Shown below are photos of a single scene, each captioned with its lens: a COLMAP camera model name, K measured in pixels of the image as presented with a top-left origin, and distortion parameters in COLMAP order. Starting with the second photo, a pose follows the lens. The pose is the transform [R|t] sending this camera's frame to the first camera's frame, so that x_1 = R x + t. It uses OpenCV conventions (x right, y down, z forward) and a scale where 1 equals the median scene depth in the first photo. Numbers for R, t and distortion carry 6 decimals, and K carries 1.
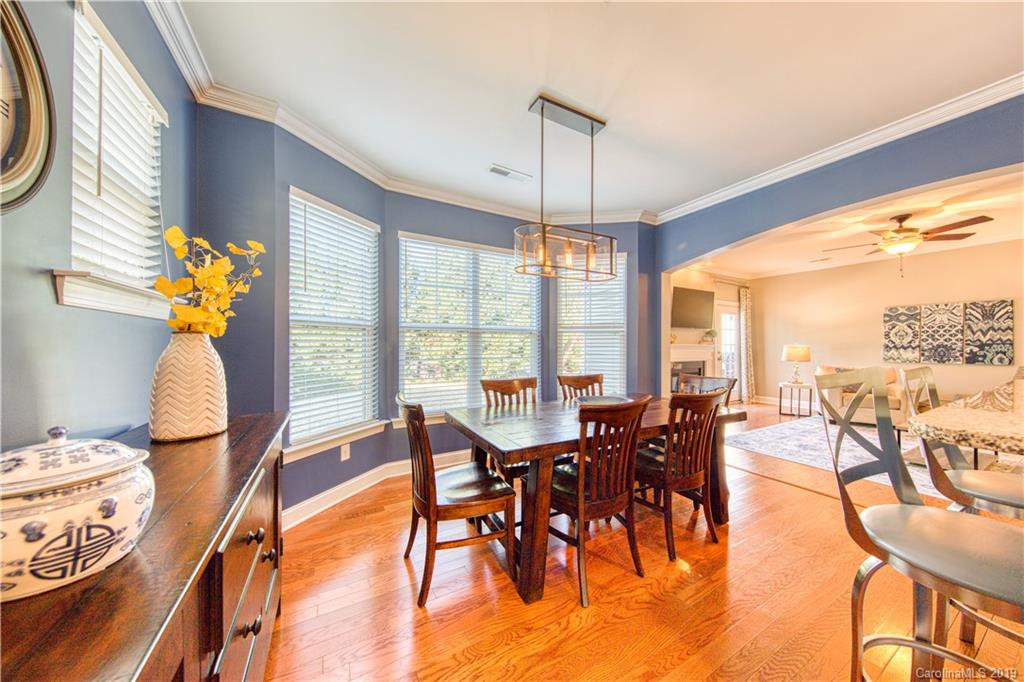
lens RADIAL K [[326.8, 0, 512.0], [0, 326.8, 343.6], [0, 0, 1]] dist [0.001692, -0.000164]
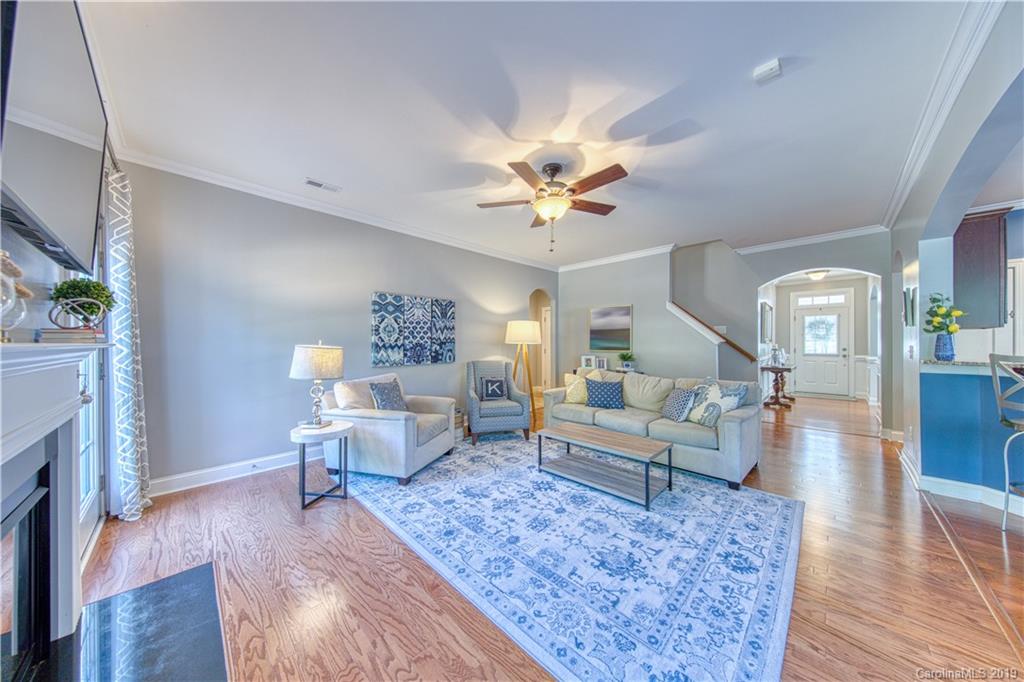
lens RADIAL K [[326.8, 0, 512.0], [0, 326.8, 343.6], [0, 0, 1]] dist [0.001692, -0.000164]
pose [[-0.281631, 0.002258, 0.959520, 0.407273], [0.003690, 0.999992, -0.001270, 0.006847], [-0.959516, 0.003183, -0.281637, 1.035386]]
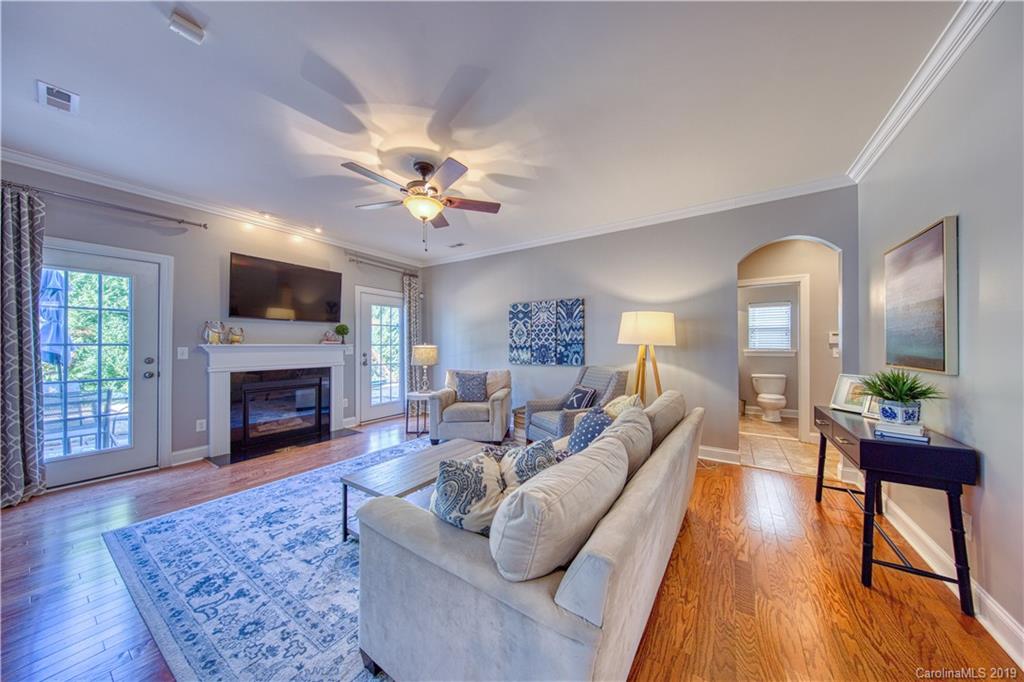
lens RADIAL K [[326.8, 0, 512.0], [0, 326.8, 343.6], [0, 0, 1]] dist [0.001692, -0.000164]
pose [[0.885760, 0.002990, 0.464134, 0.819501], [-0.001534, 0.999993, -0.003515, 0.004013], [-0.464141, 0.002401, 0.885758, 0.217787]]
